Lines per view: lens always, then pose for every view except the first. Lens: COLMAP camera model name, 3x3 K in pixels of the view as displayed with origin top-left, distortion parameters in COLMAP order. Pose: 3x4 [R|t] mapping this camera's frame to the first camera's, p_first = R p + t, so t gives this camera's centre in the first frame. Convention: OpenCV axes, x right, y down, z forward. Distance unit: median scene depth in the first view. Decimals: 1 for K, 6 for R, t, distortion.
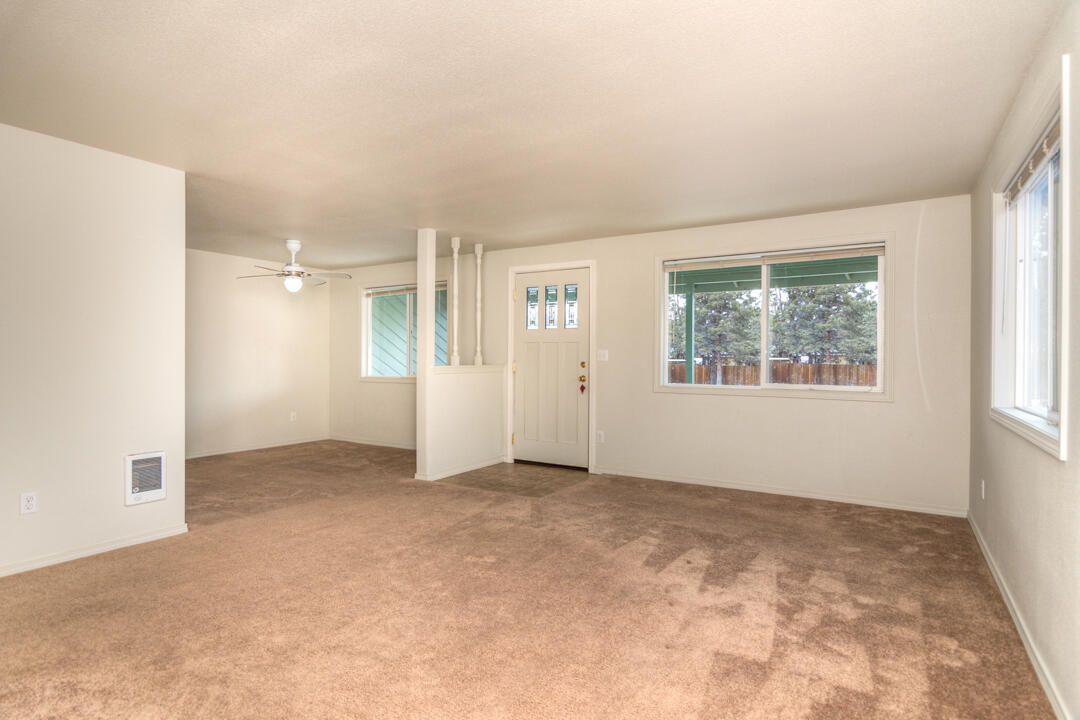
lens RADIAL K [[567.1, 0, 540.6], [0, 567.1, 359.9], [0, 0, 1]] dist [0.000341, 0.000416]
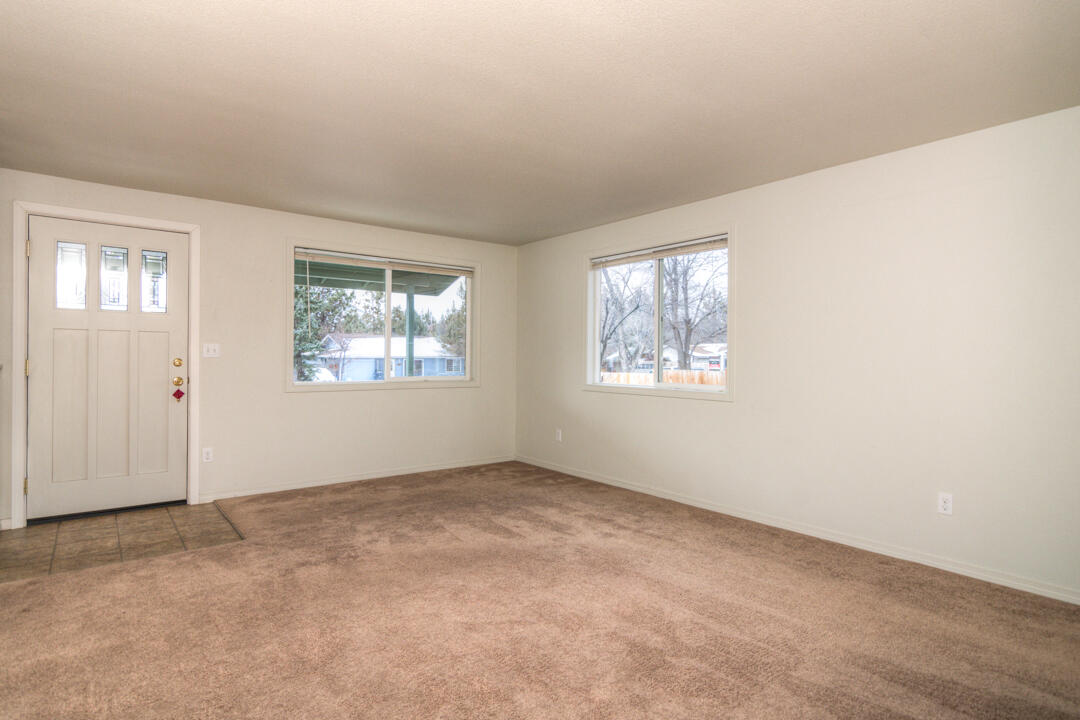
lens RADIAL K [[567.1, 0, 541.8], [0, 567.1, 357.8], [0, 0, 1]] dist [0.000341, 0.000416]
pose [[0.340527, -0.007306, 0.940206, -0.469287], [-0.003692, 0.999952, 0.009107, -0.006486], [-0.940228, -0.006573, 0.340483, 0.302406]]
